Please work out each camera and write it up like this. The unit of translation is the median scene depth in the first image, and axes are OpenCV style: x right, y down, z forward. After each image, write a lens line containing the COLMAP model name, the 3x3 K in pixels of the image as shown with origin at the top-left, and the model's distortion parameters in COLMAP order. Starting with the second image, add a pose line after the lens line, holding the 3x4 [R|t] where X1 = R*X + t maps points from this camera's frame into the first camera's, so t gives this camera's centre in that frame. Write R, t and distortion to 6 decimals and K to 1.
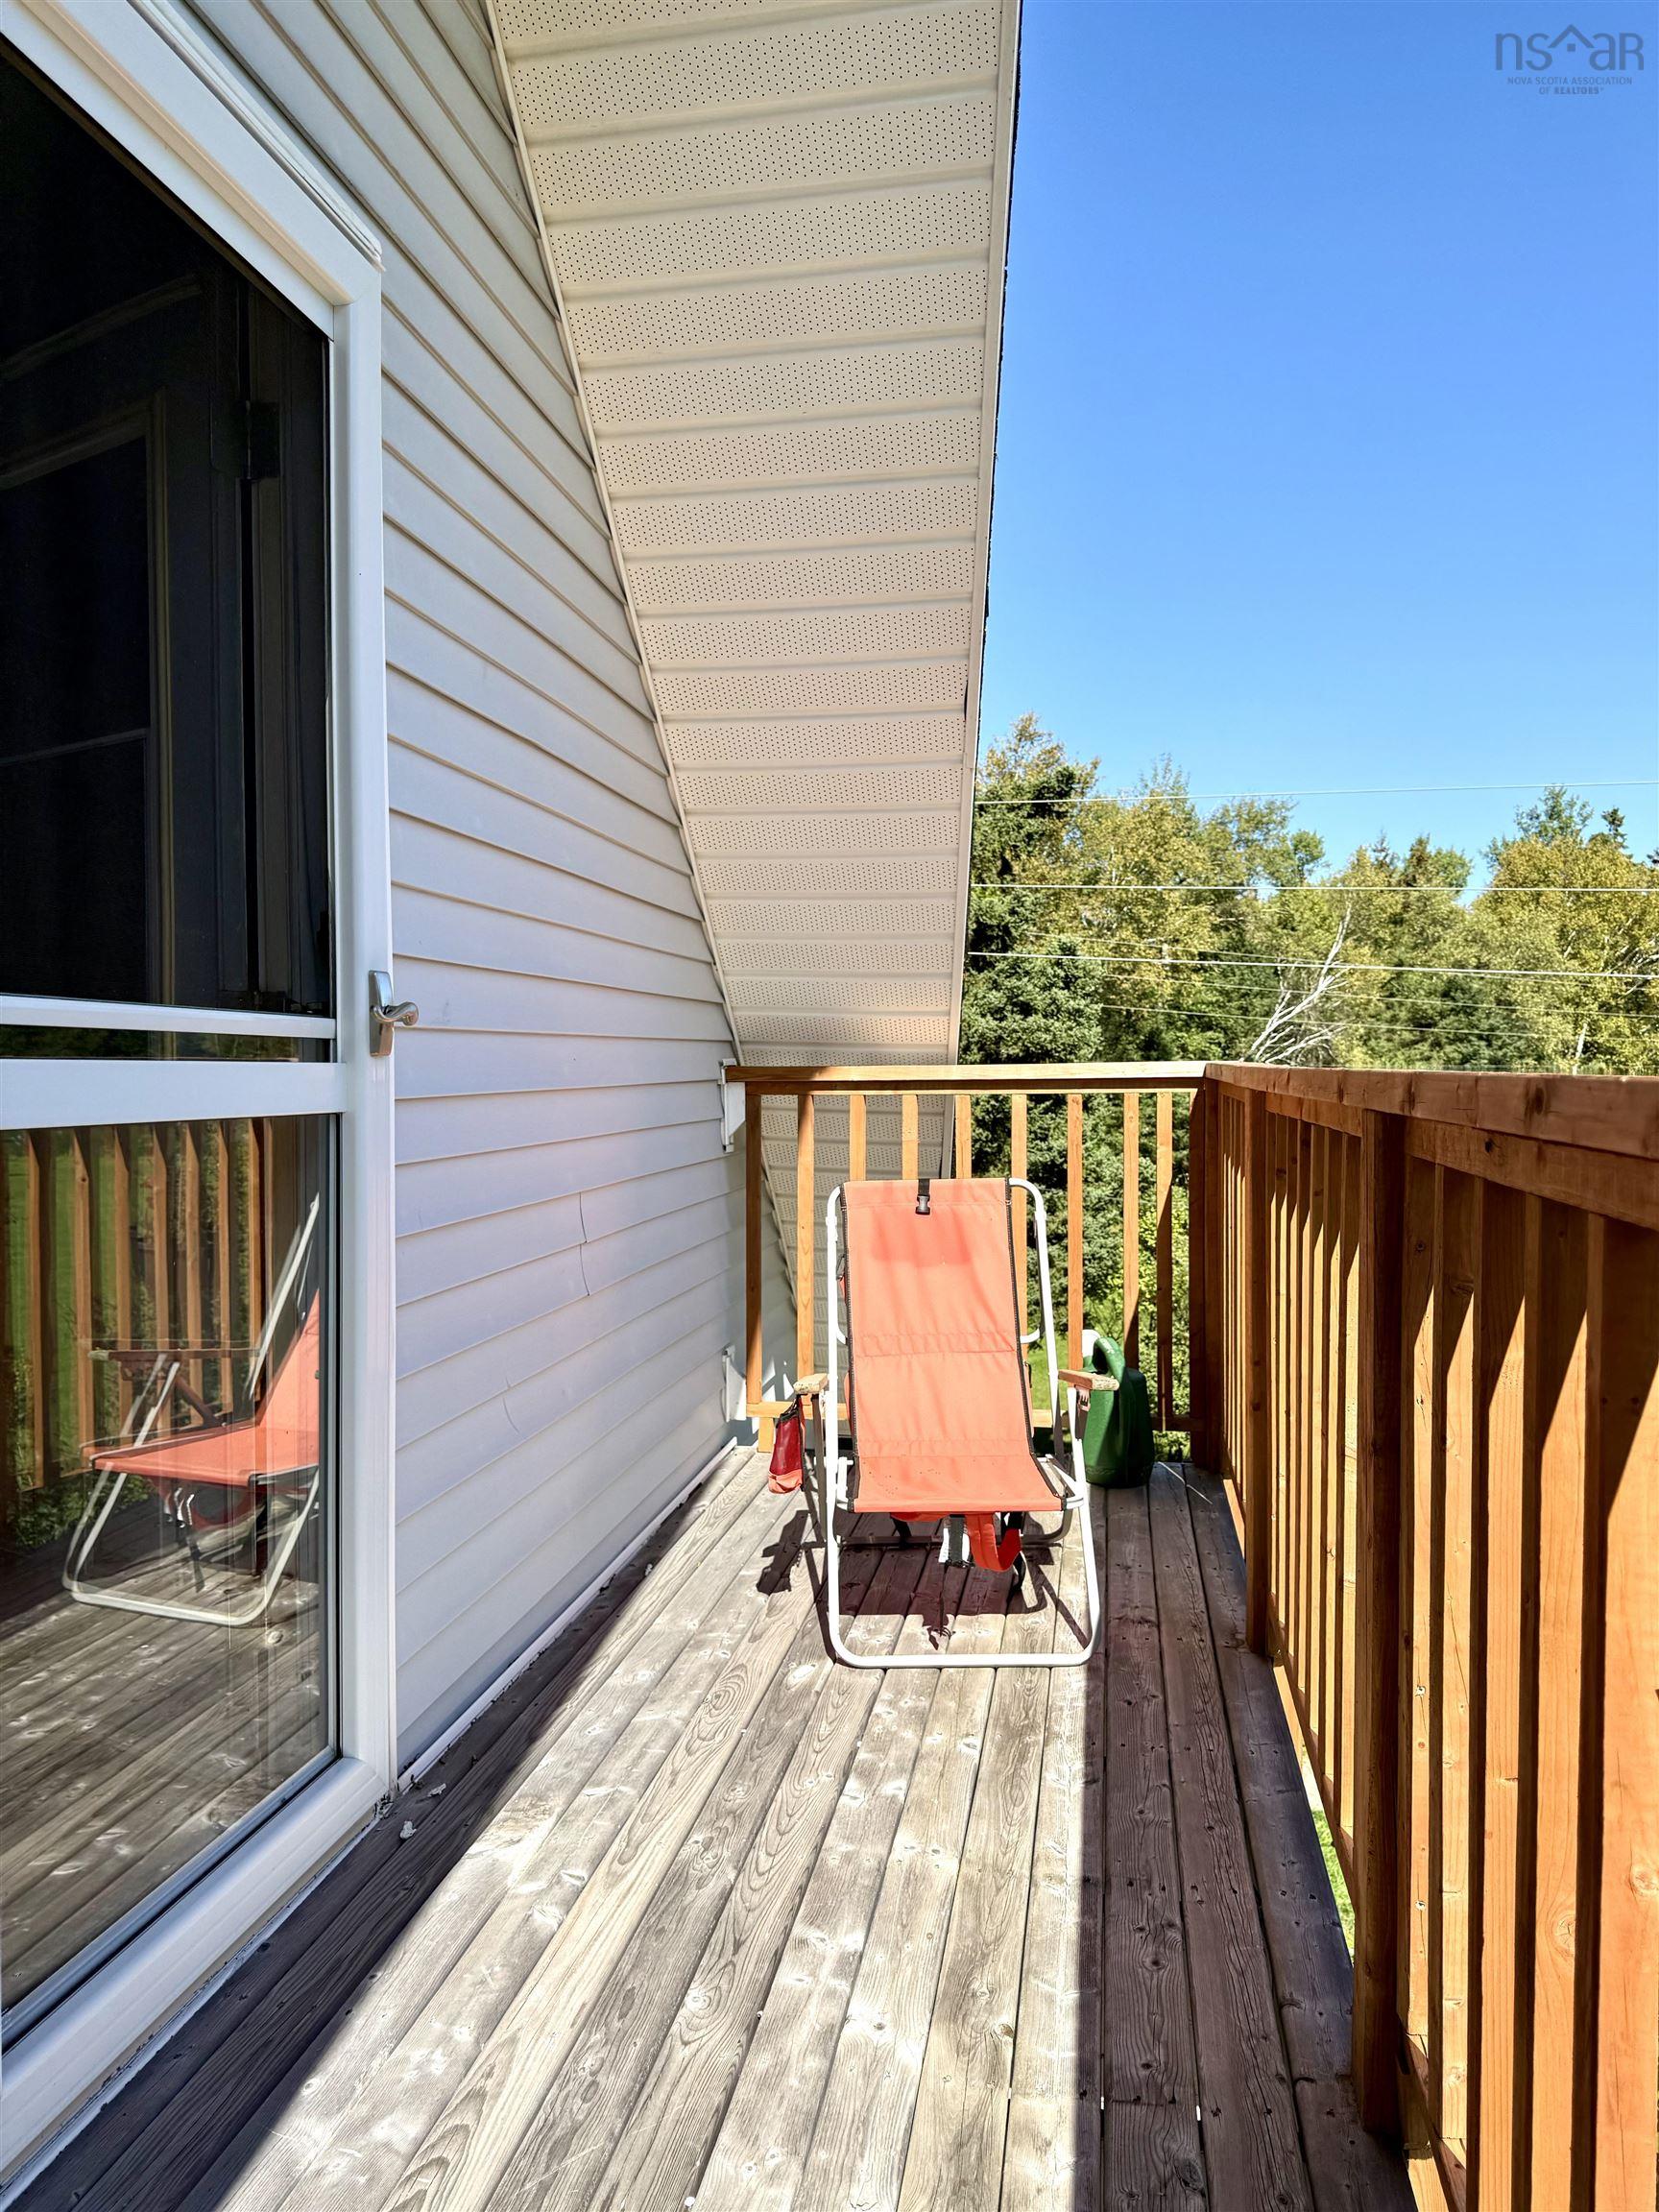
lens RADIAL K [[1580.4, 0, 839.9], [0, 1580.4, 1112.2], [0, 0, 1]] dist [0.000233, -0.056059]
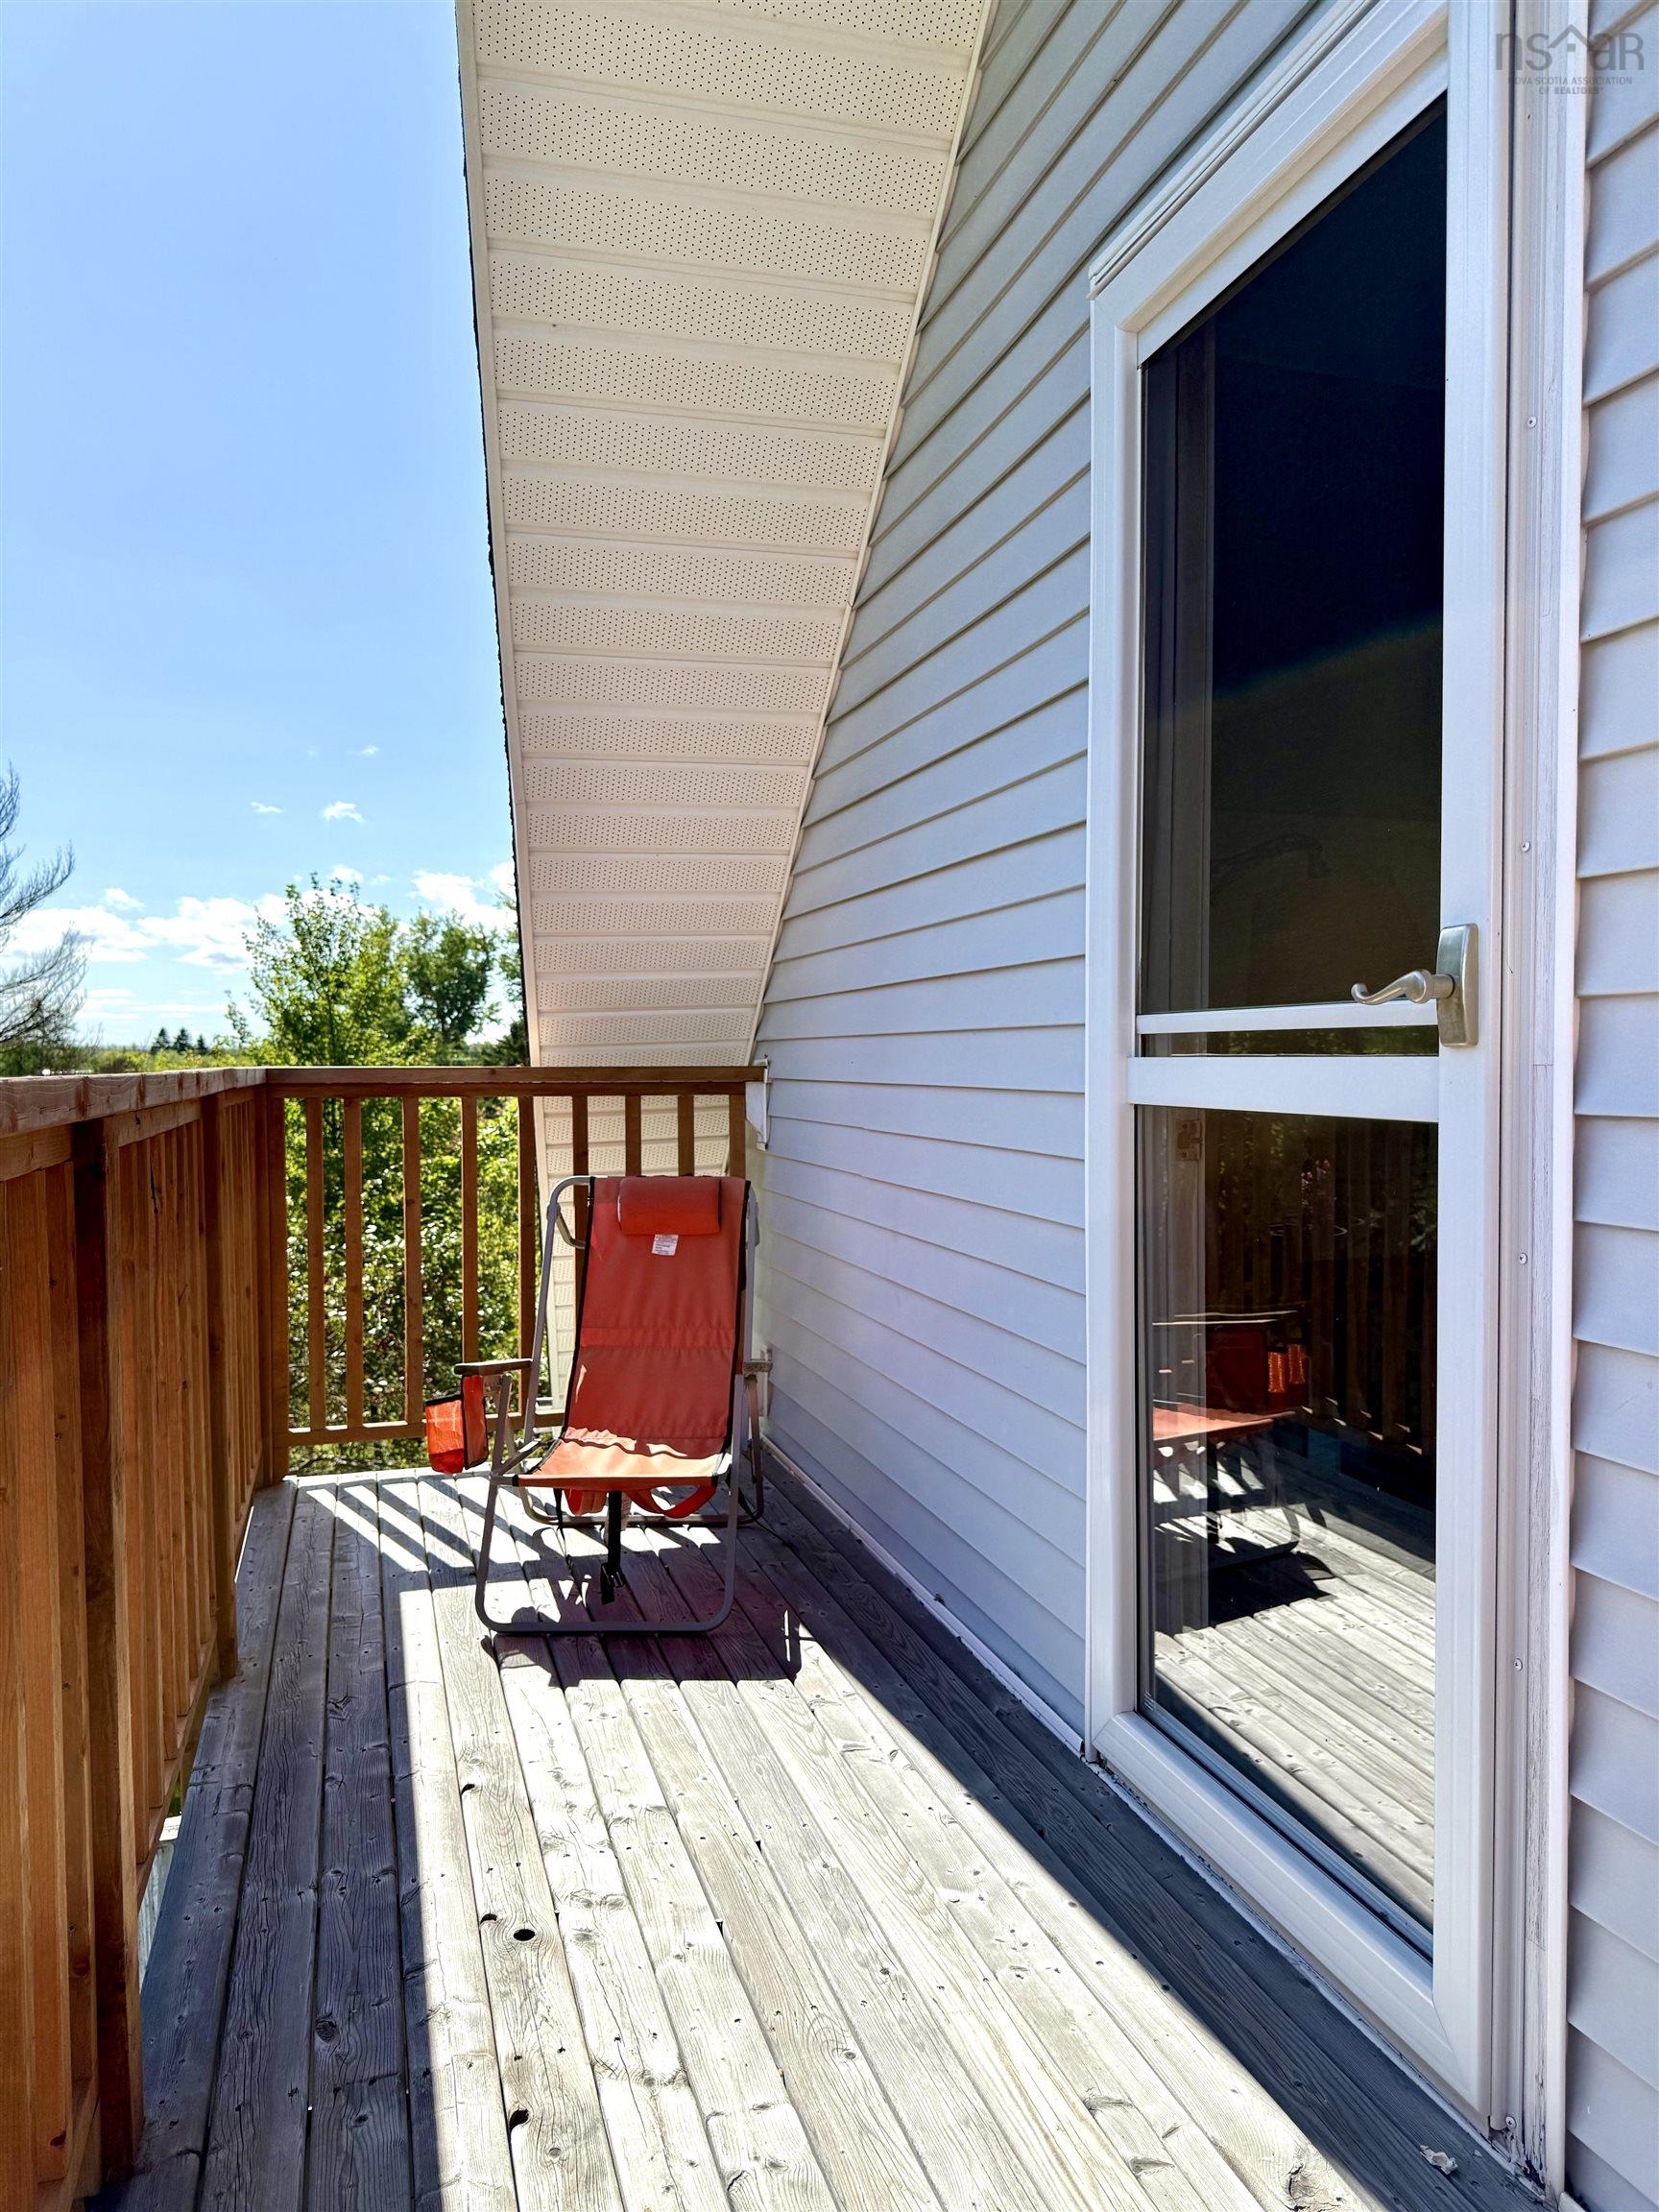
lens RADIAL K [[1580.4, 0, 839.9], [0, 1580.4, 1112.2], [0, 0, 1]] dist [0.000233, -0.056059]
pose [[-0.901947, 0.019818, -0.431392, 0.325136], [-0.005567, 0.998330, 0.057502, -0.056381], [0.431811, 0.054266, -0.900330, 1.915861]]
